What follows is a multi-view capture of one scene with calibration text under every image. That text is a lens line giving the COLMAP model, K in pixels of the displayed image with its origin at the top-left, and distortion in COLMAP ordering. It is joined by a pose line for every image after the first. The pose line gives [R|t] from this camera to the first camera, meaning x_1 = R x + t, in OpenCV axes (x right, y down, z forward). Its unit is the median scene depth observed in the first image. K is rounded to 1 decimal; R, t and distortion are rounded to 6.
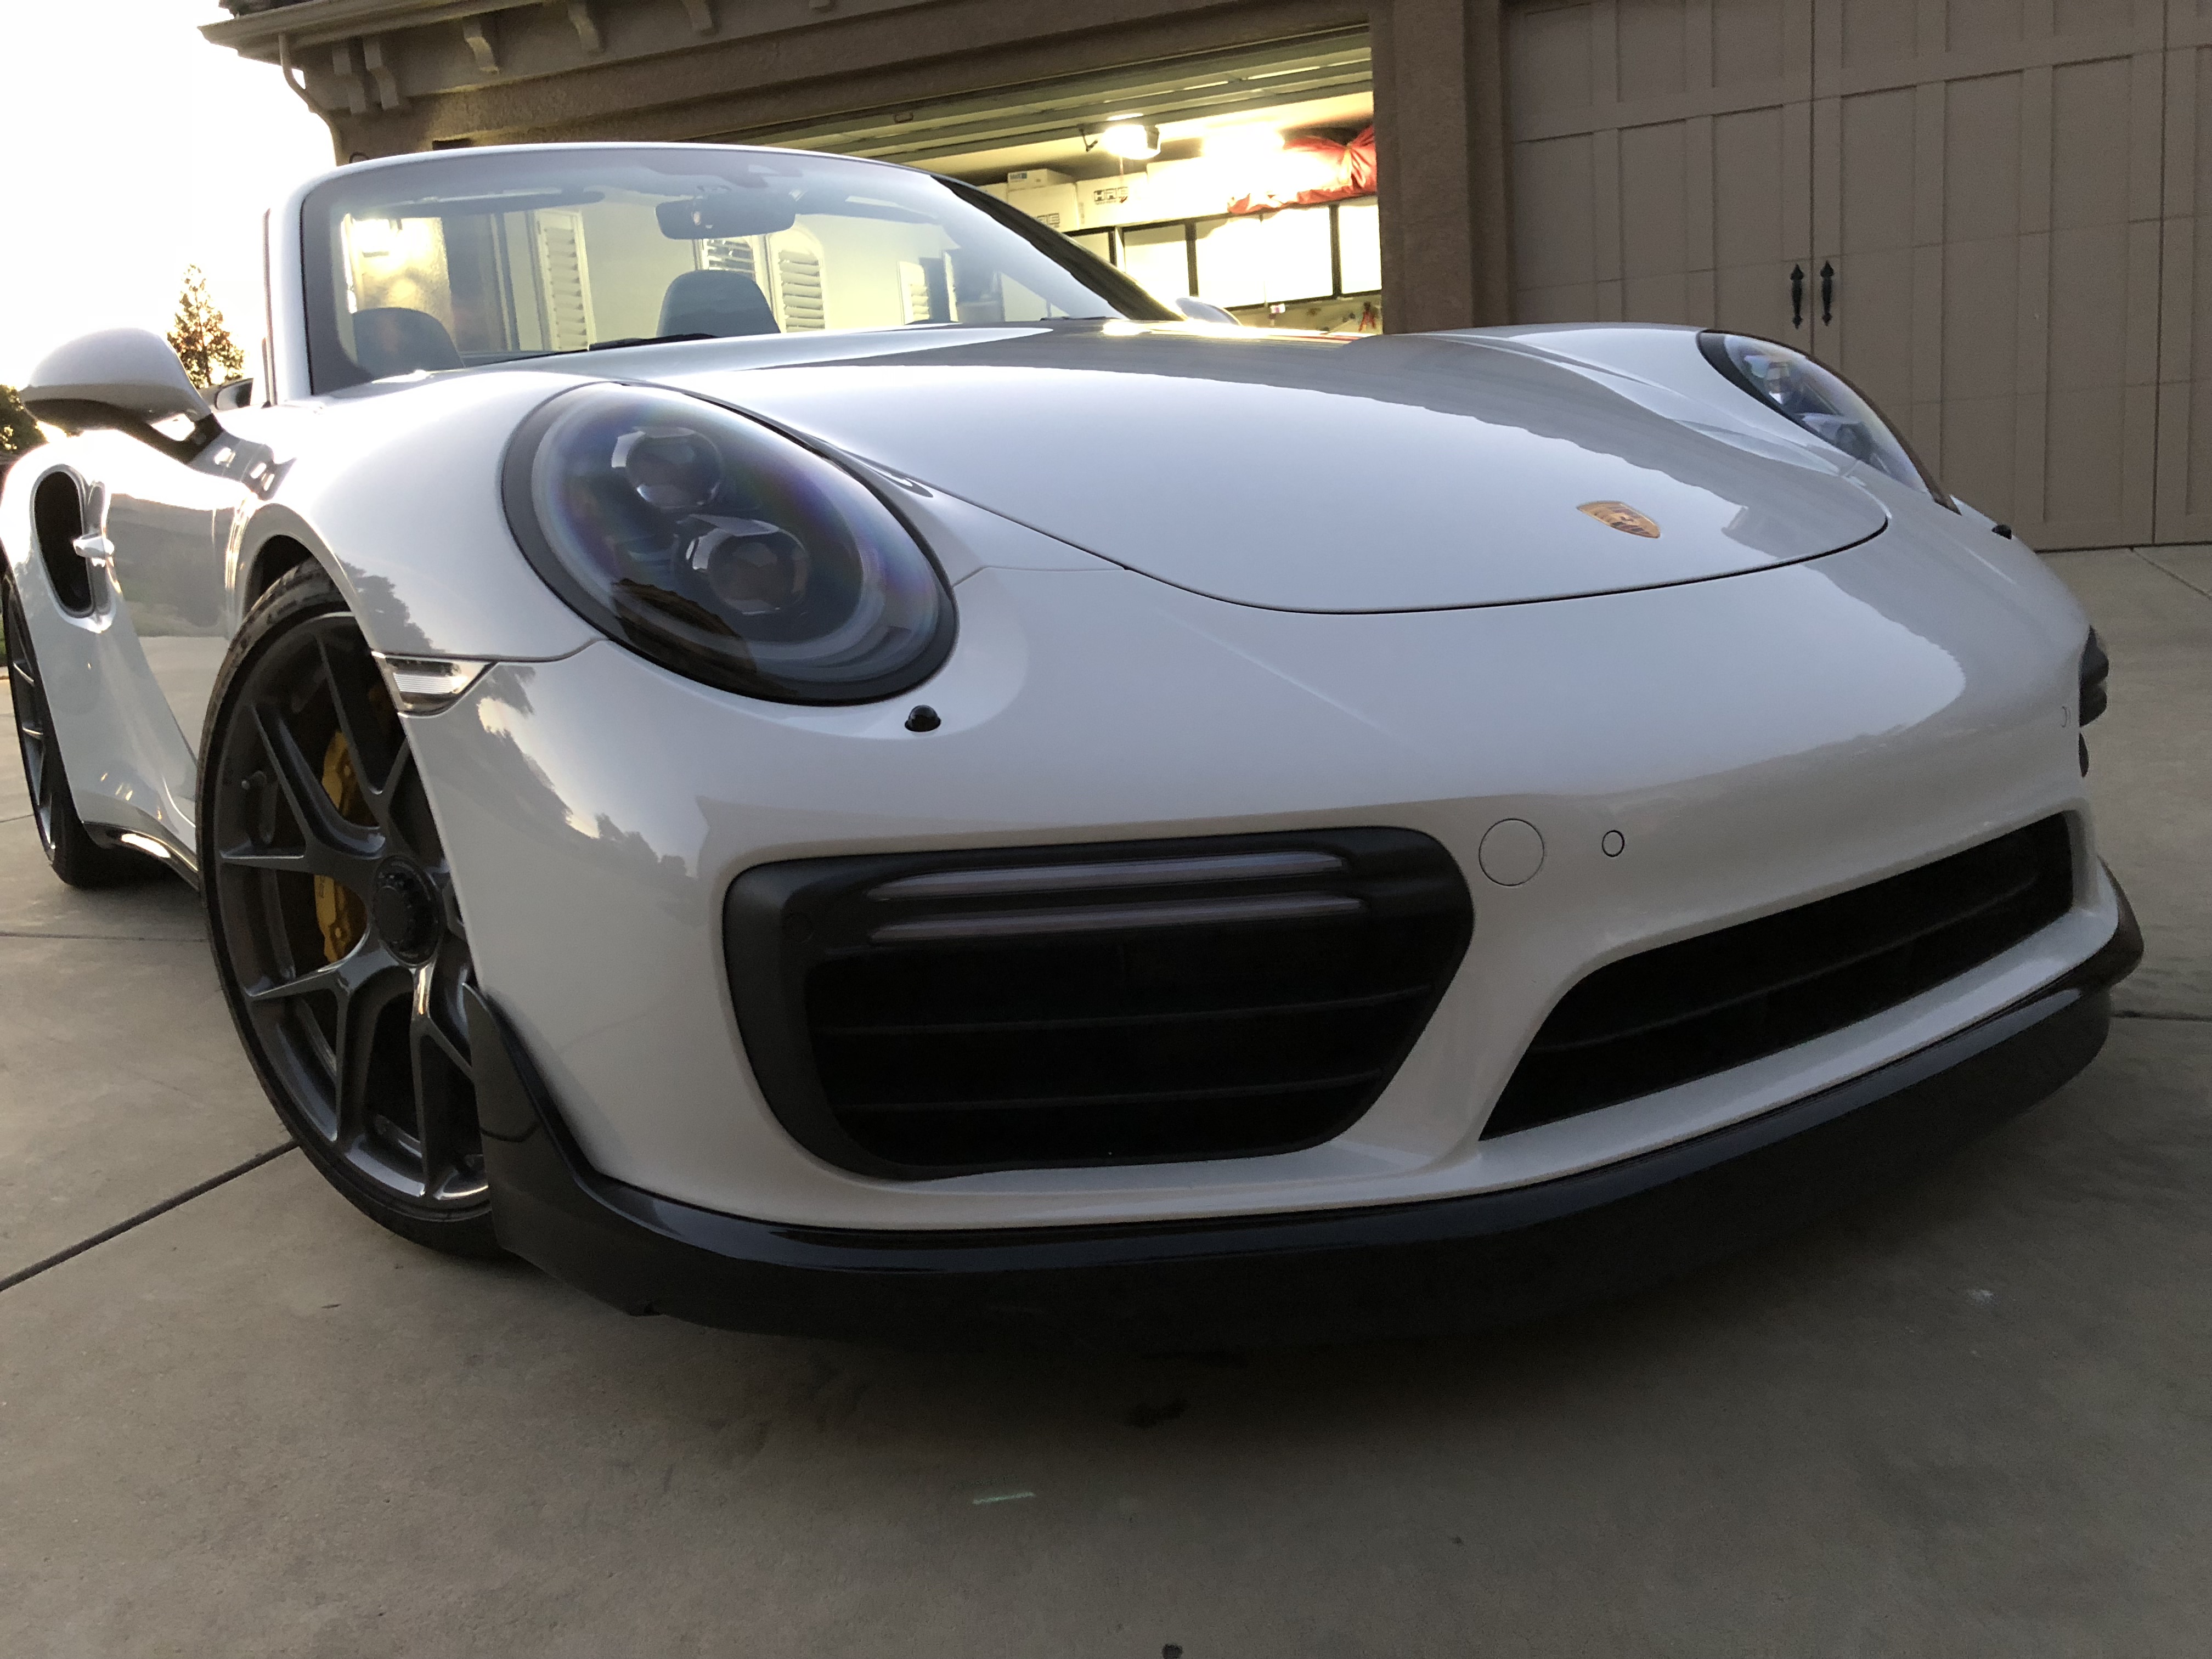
lens RADIAL K [[1782.0, 0, 1110.3], [0, 1782.0, 821.9], [0, 0, 1]] dist [0.019802, -0.003852]
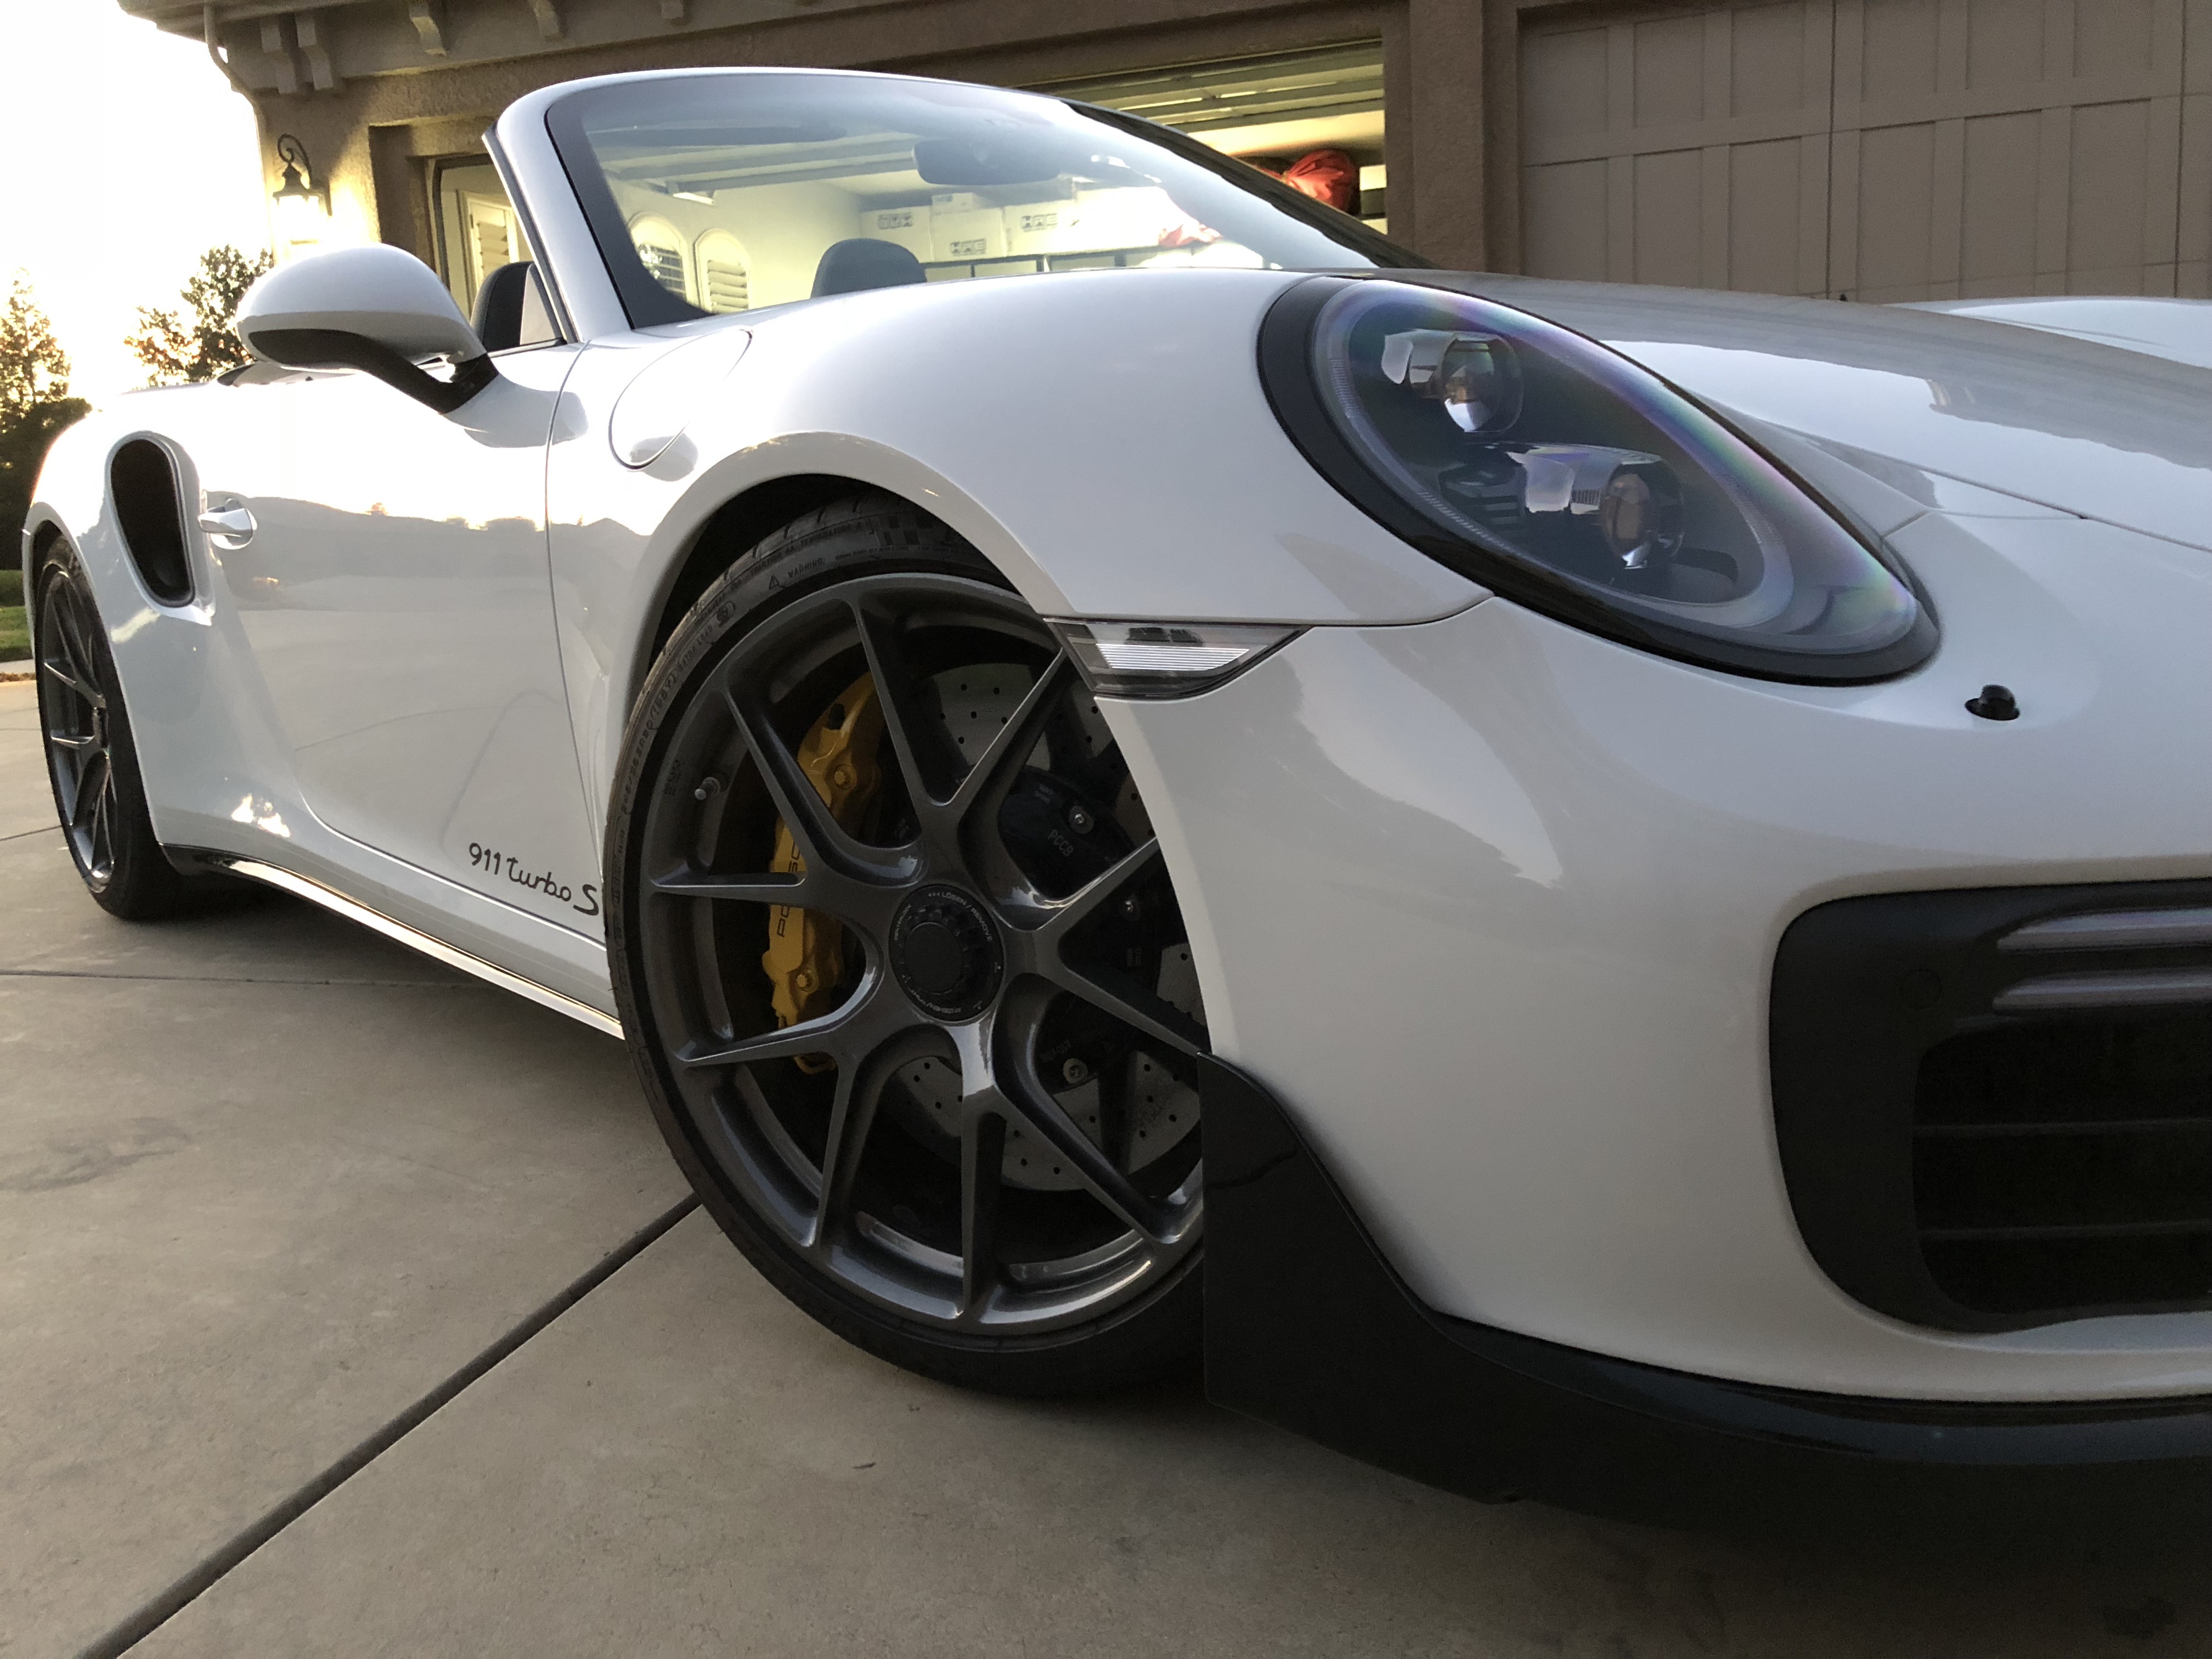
lens RADIAL K [[1785.5, 0, 1092.9], [0, 1785.5, 835.6], [0, 0, 1]] dist [0.024867, -0.023243]
pose [[0.997076, 0.009134, 0.075864, -0.210454], [-0.008189, 0.999885, -0.012756, 0.003469], [-0.075972, 0.012098, 0.997037, 0.113718]]
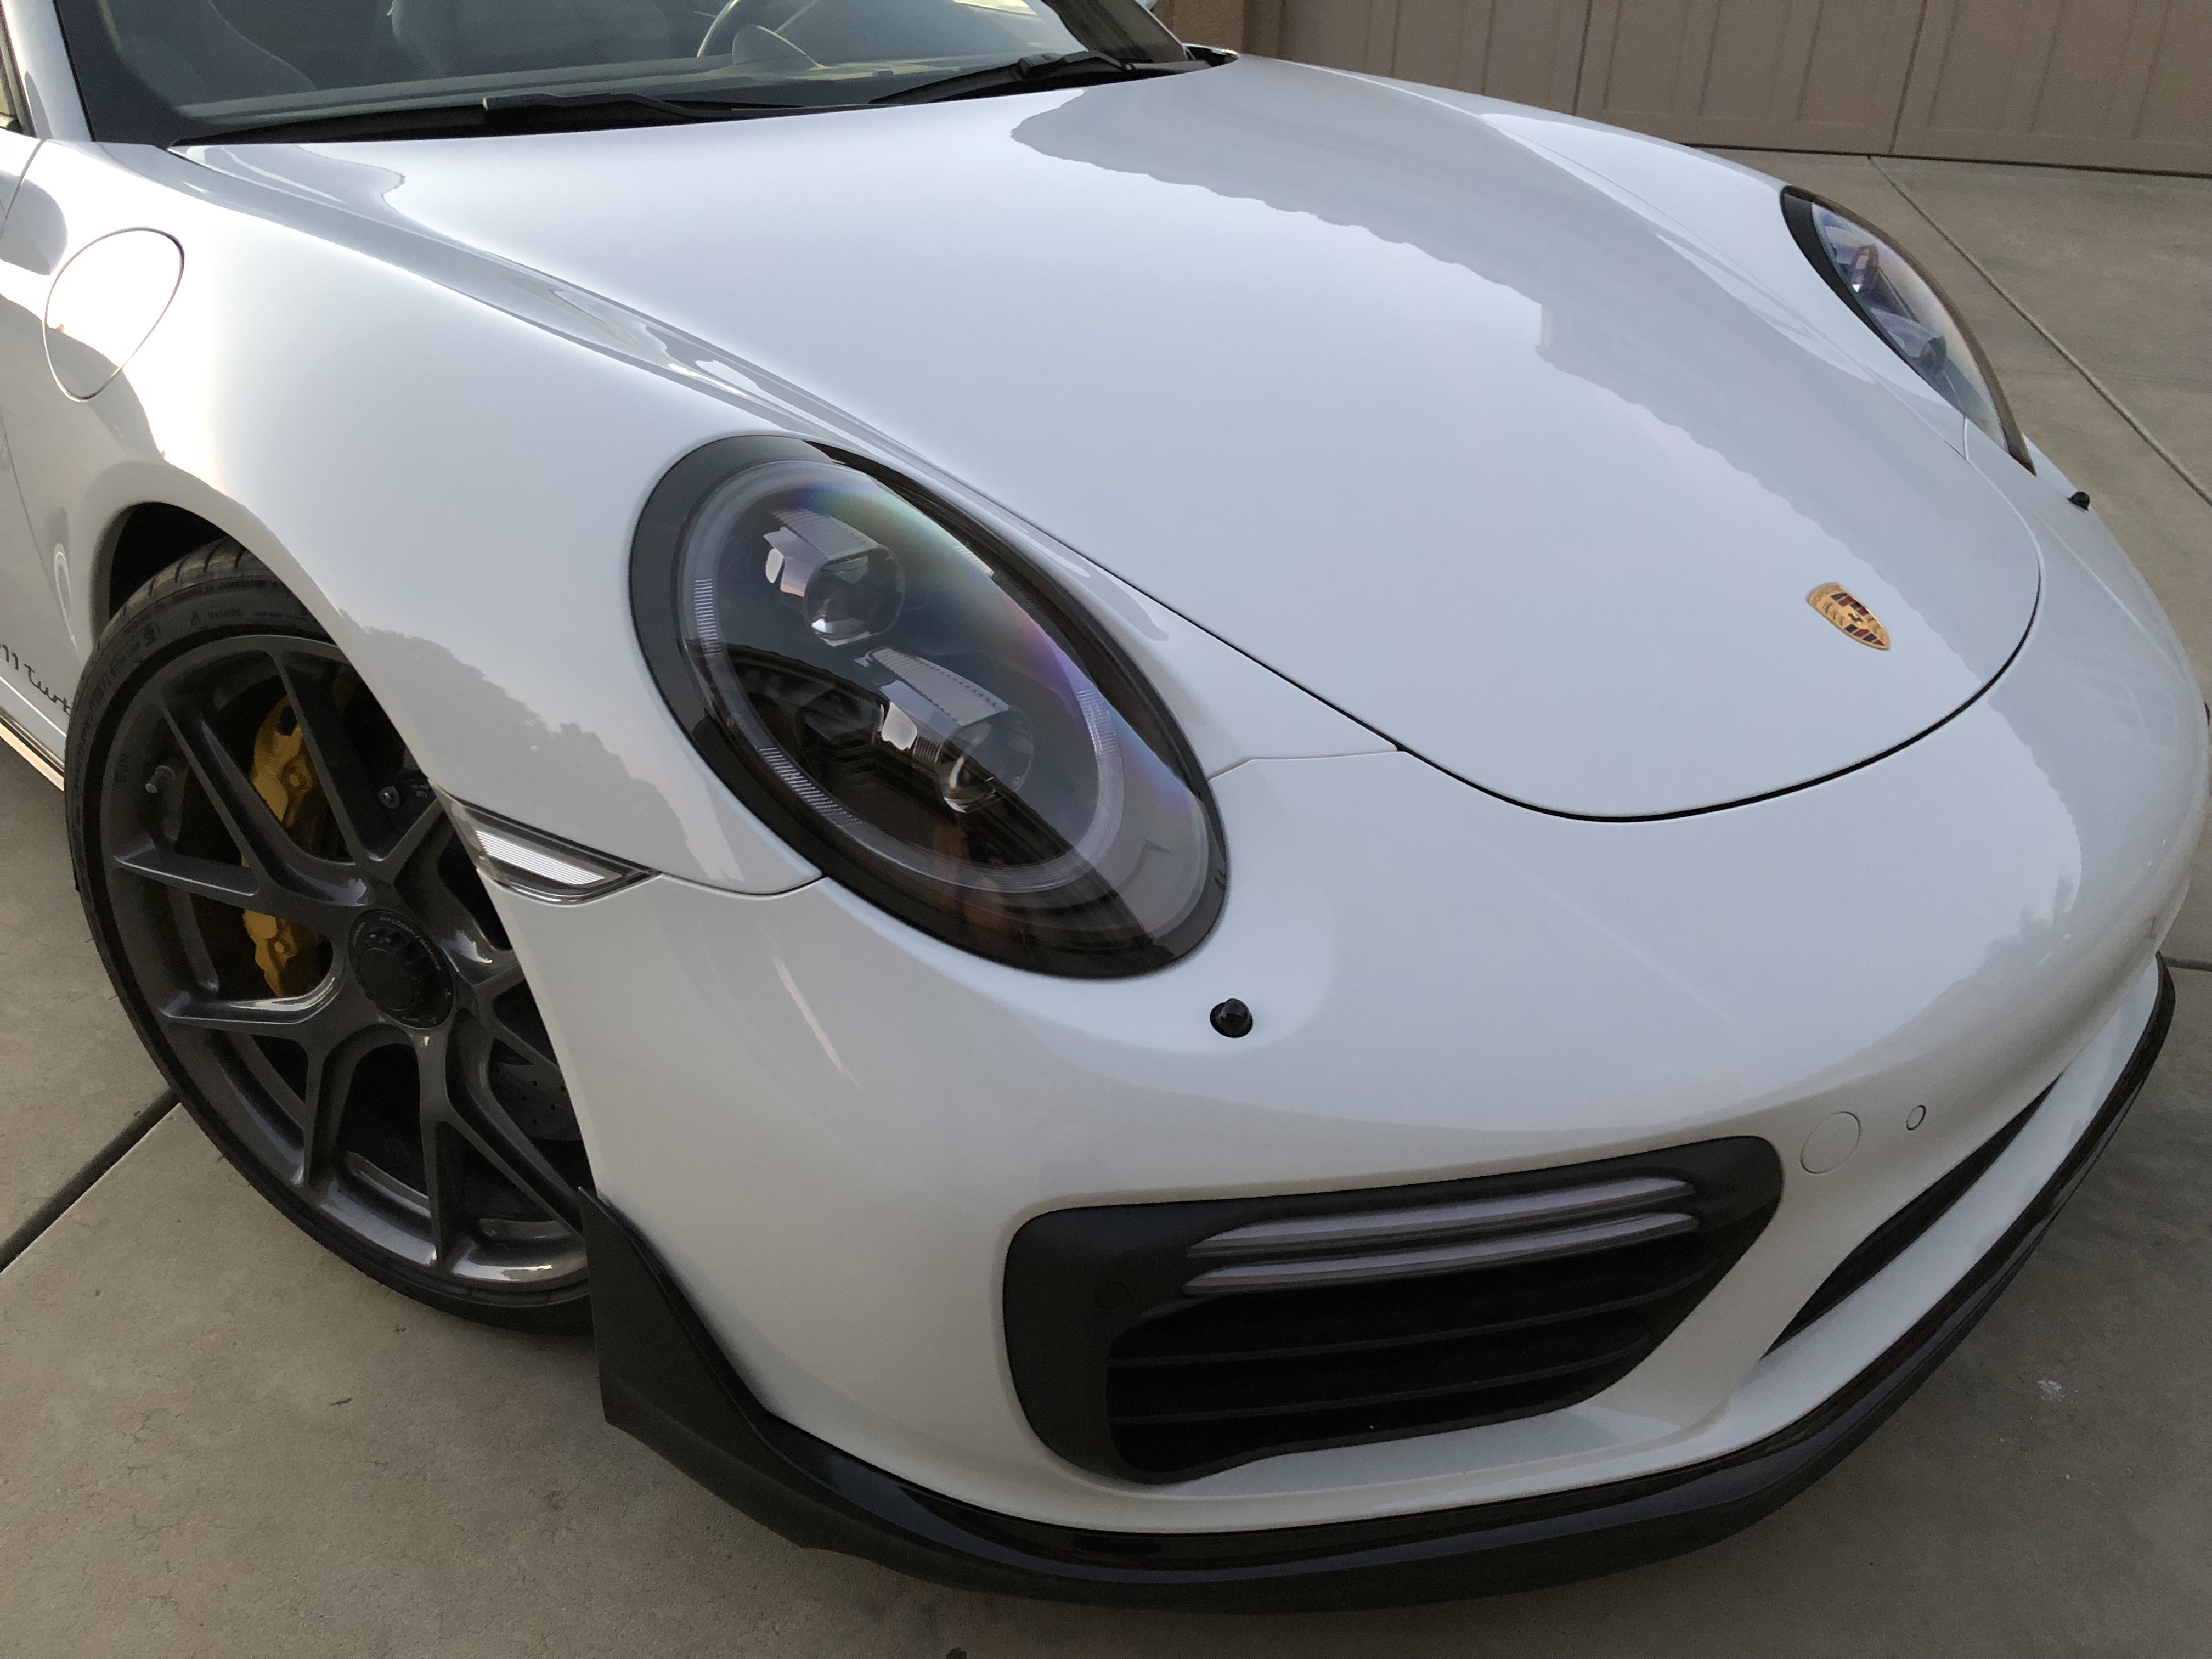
lens RADIAL K [[1793.7, 0, 1120.7], [0, 1793.7, 790.6], [0, 0, 1]] dist [0.002929, -0.000839]
pose [[0.975819, 0.009712, 0.218365, -0.135691], [-0.072749, 0.956487, 0.282558, -0.156277], [-0.206119, -0.291612, 0.934065, 0.096749]]
